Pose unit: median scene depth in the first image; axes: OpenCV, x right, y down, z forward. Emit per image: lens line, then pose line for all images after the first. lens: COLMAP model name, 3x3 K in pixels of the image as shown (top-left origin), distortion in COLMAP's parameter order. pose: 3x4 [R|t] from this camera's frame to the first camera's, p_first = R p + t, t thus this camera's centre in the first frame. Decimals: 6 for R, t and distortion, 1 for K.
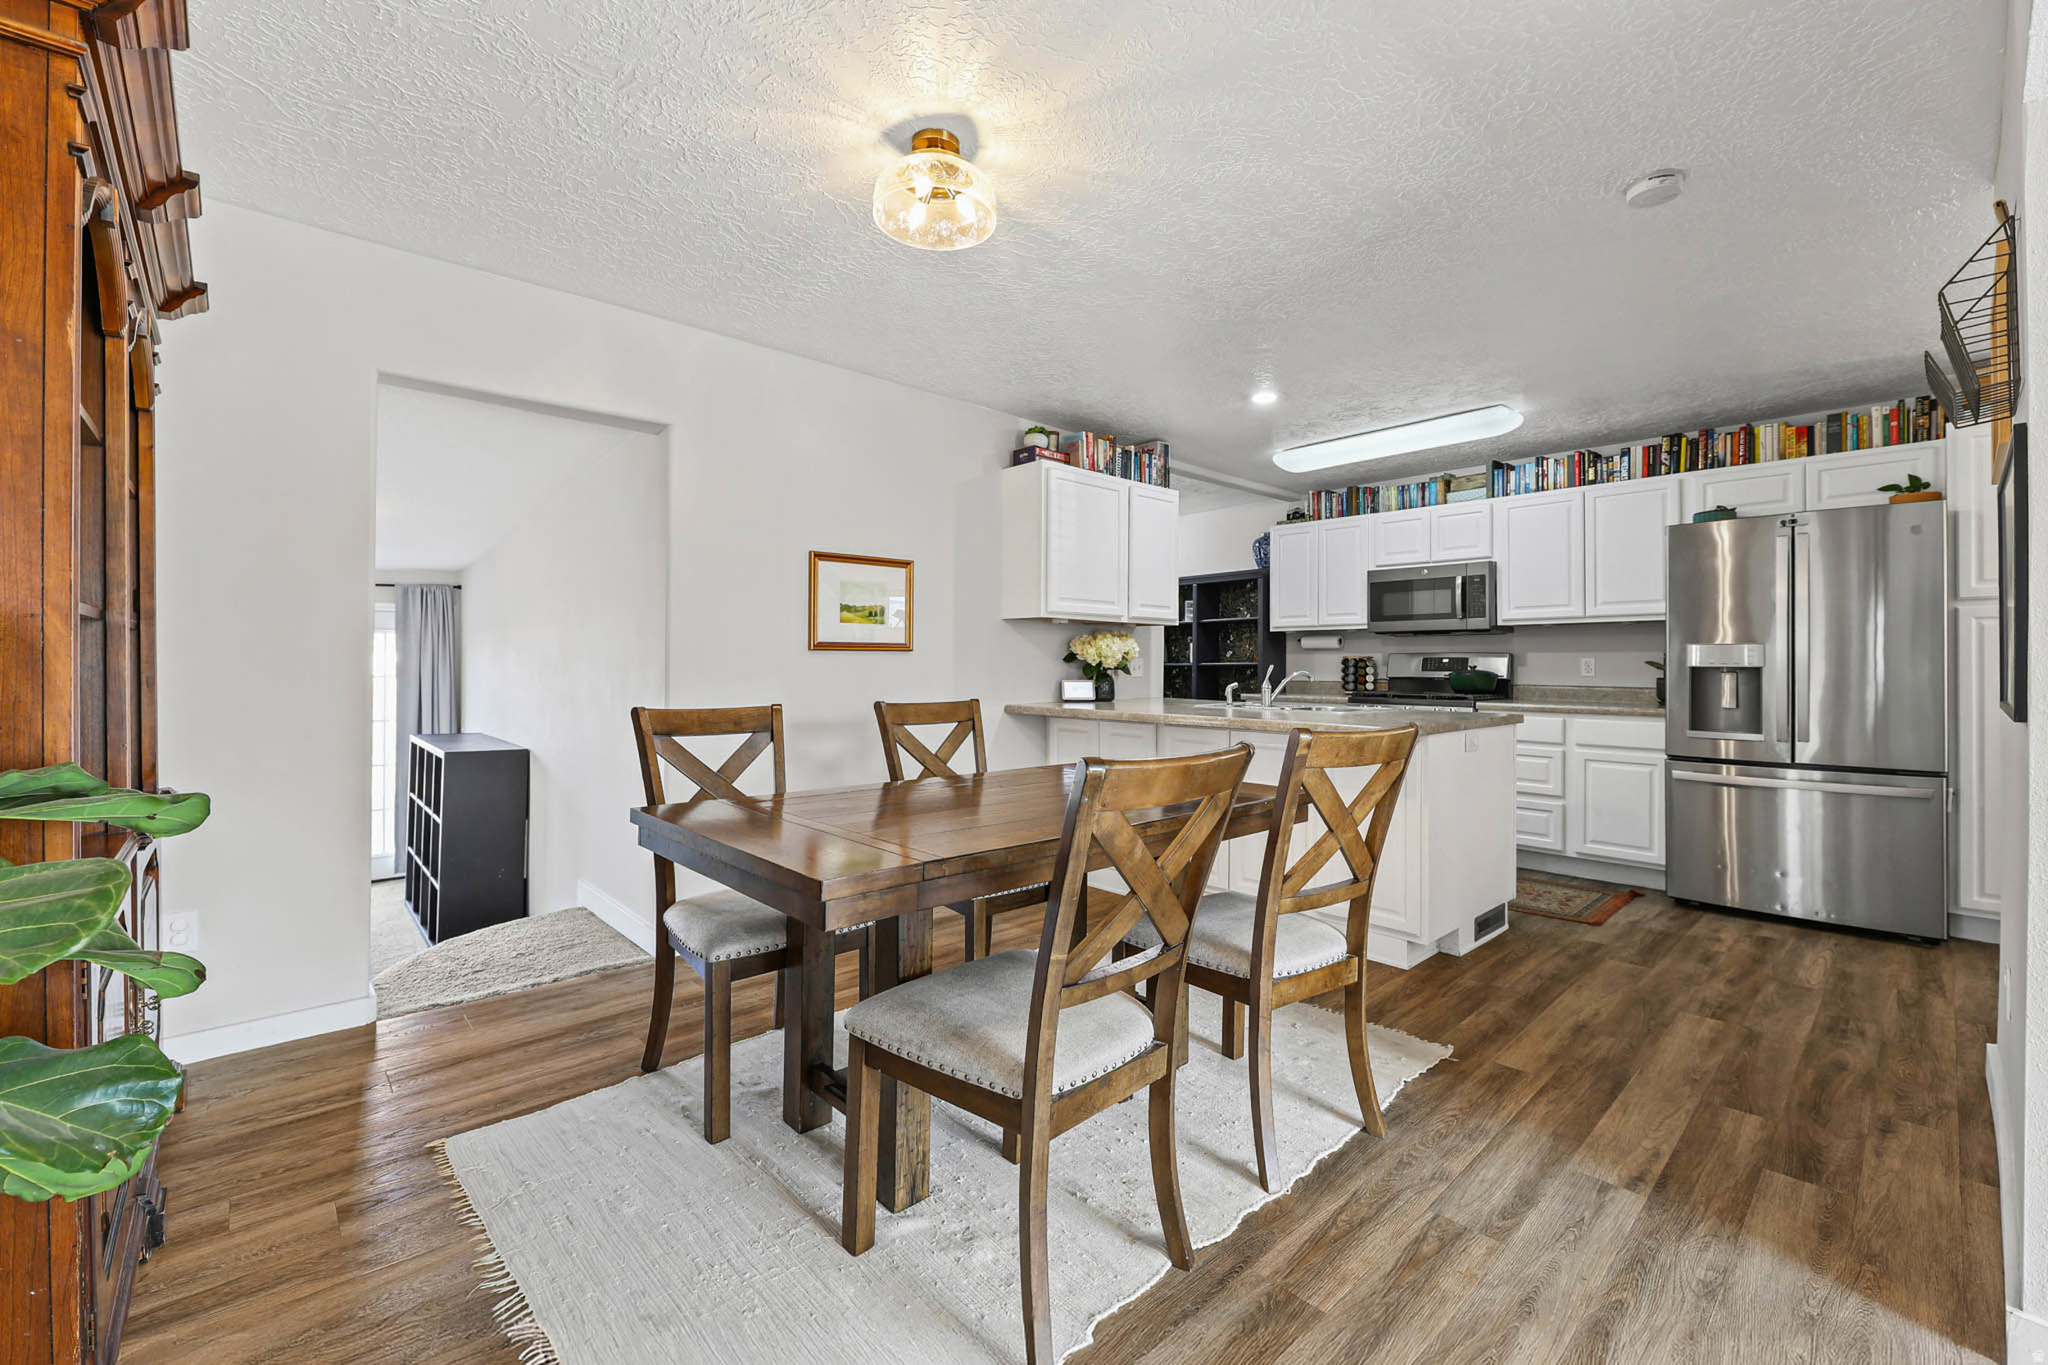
lens RADIAL K [[852.3, 0, 1044.5], [0, 852.3, 652.6], [0, 0, 1]] dist [-0.002923, -0.000417]
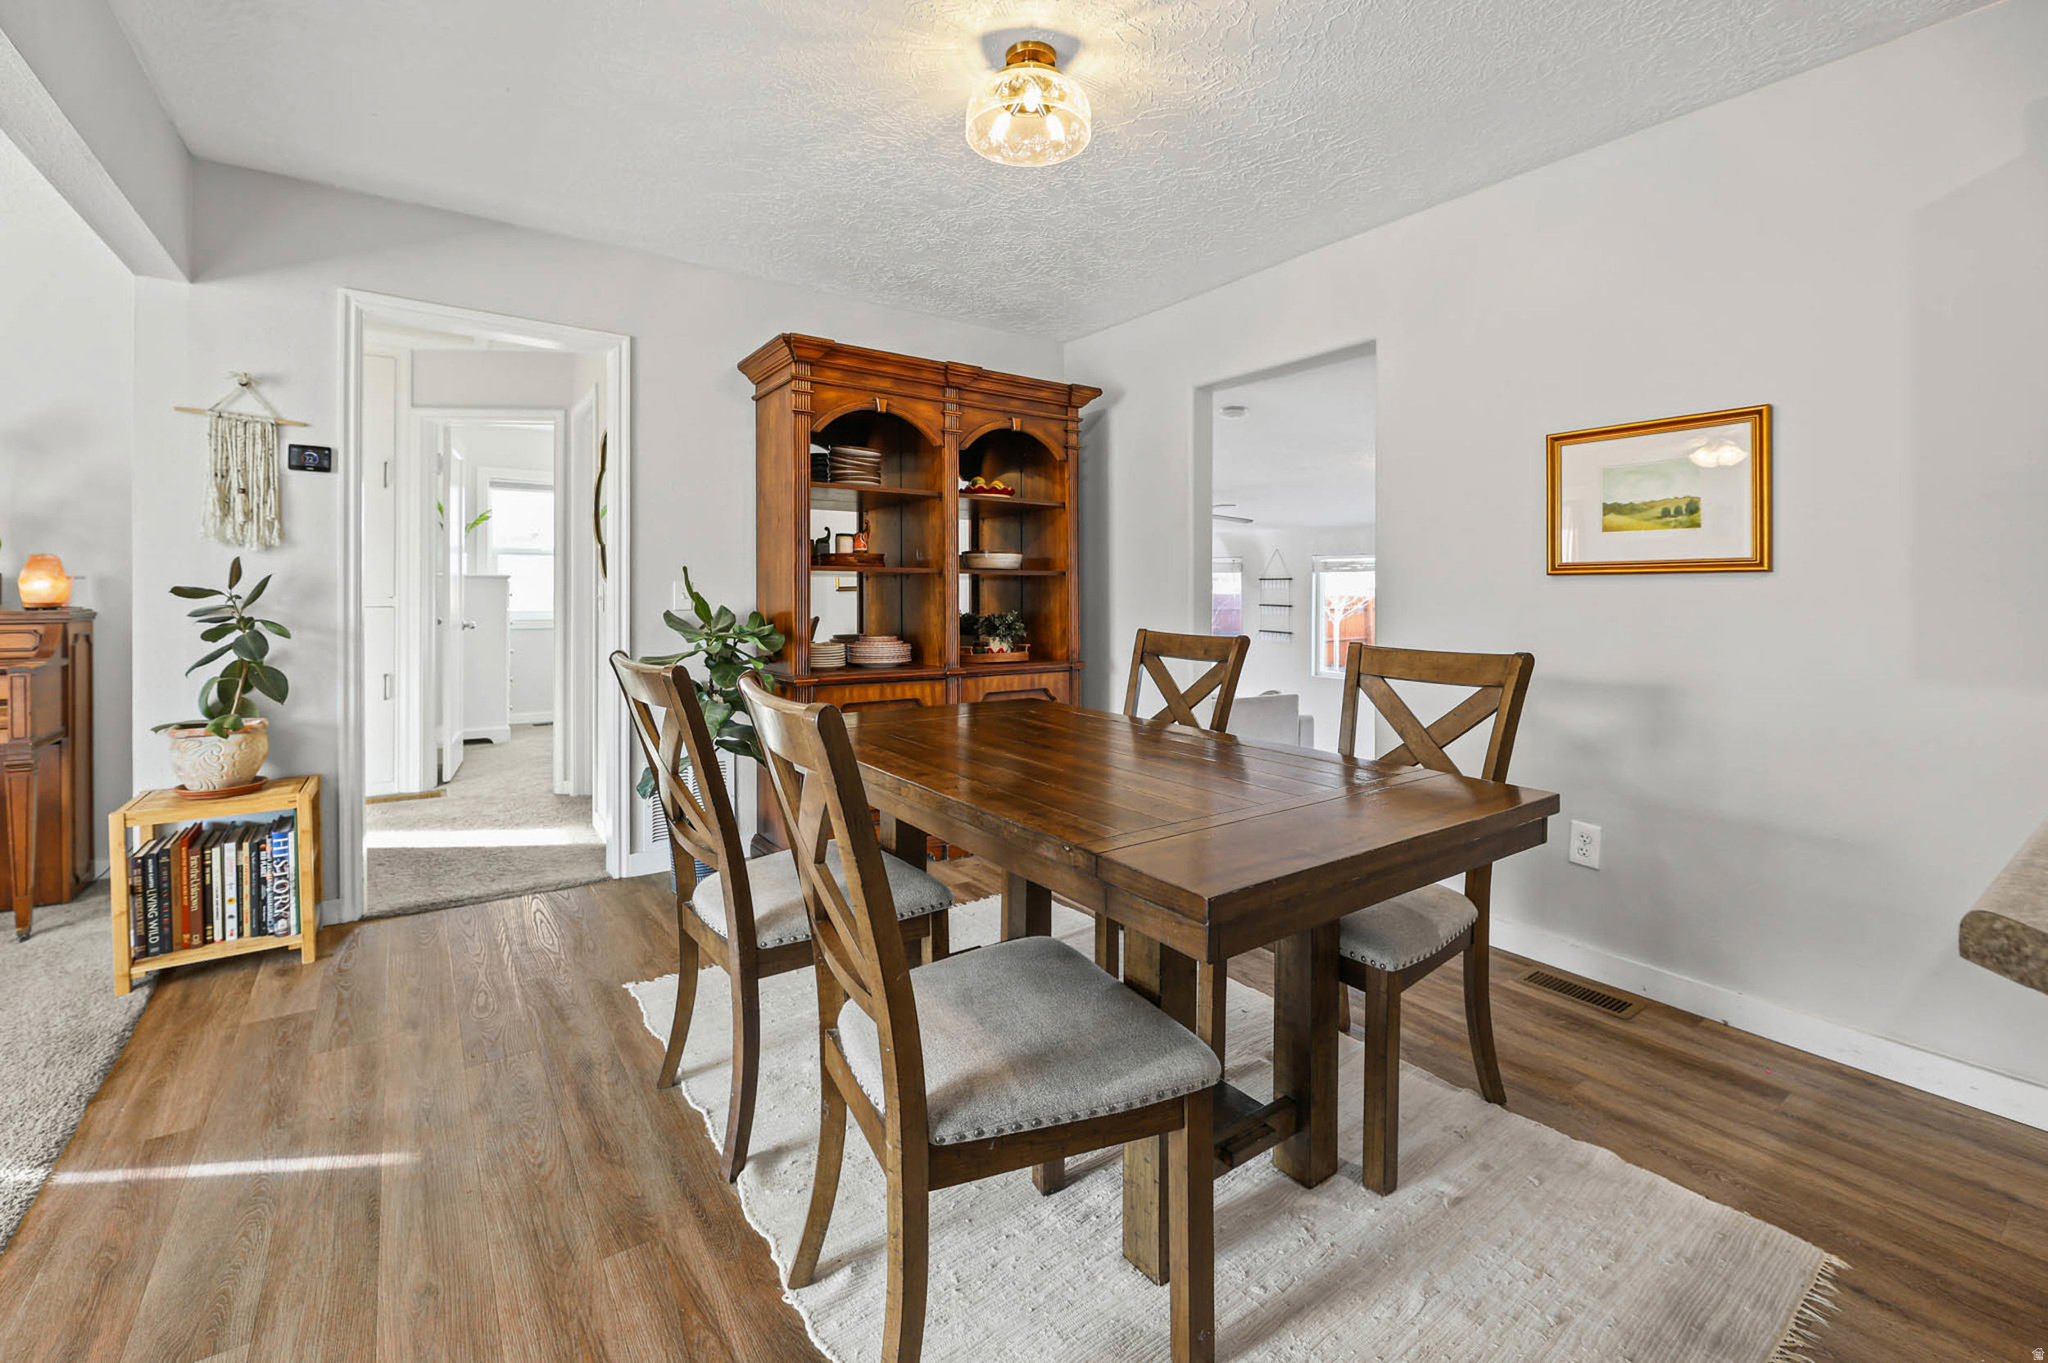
lens RADIAL K [[852.3, 0, 974.8], [0, 852.3, 589.0], [0, 0, 1]] dist [-0.002923, -0.000417]
pose [[-0.155944, 0.000044, -0.987766, 0.403831], [0.008272, 0.999965, -0.001261, 0.004616], [0.987731, -0.008367, -0.155939, 0.520382]]
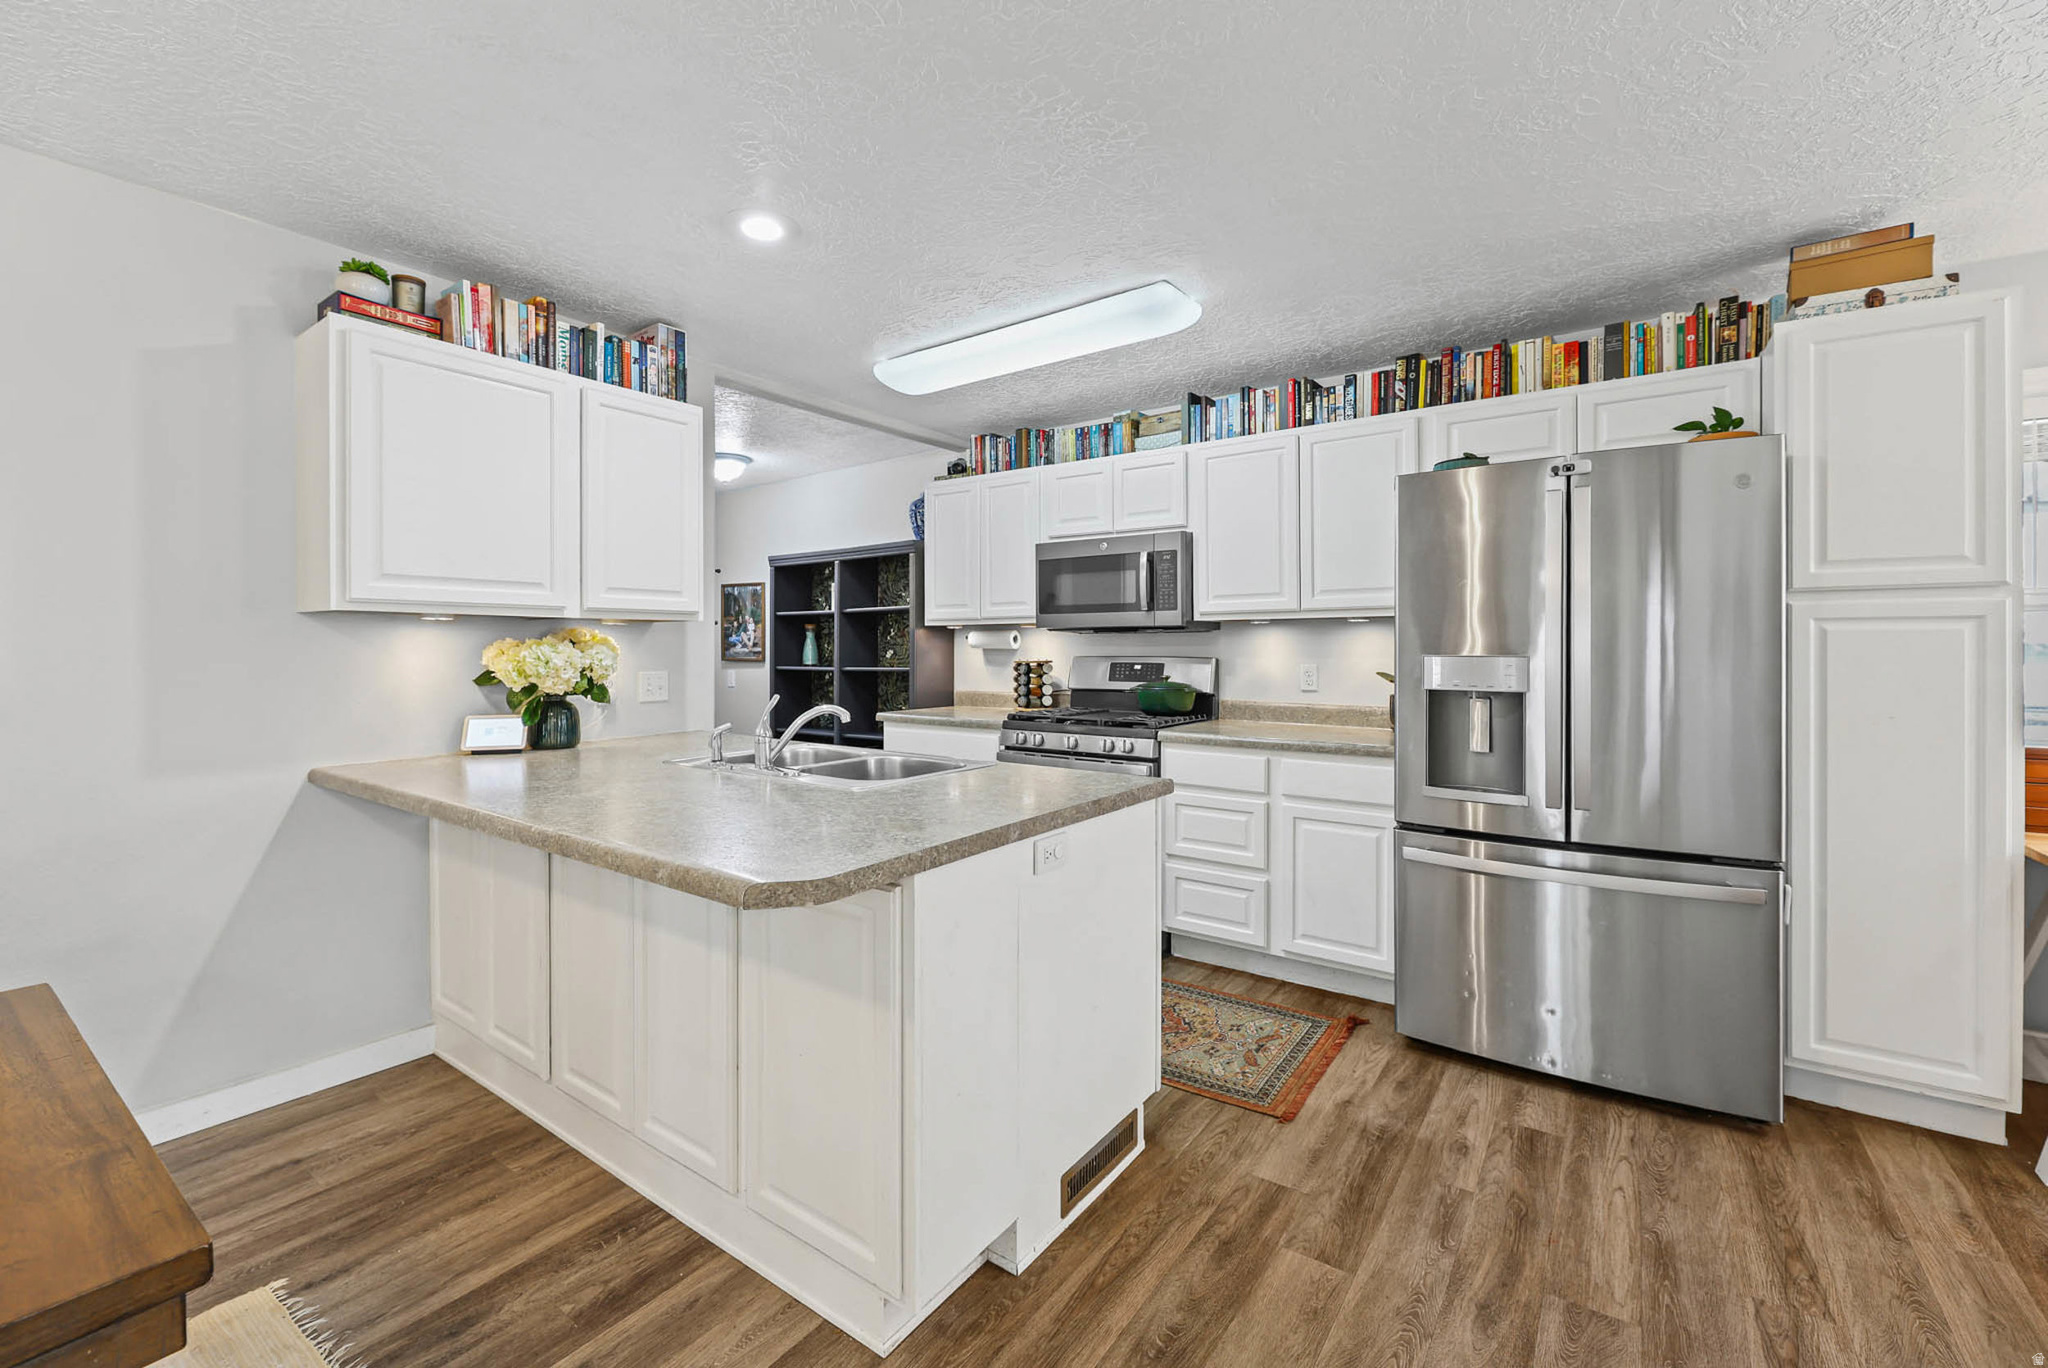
lens RADIAL K [[852.3, 0, 1011.5], [0, 852.3, 637.8], [0, 0, 1]] dist [-0.002923, -0.000417]
pose [[0.984240, -0.000676, 0.176837, 0.302667], [0.000303, 0.999998, 0.002135, -0.023114], [-0.176838, -0.002048, 0.984238, 0.379485]]
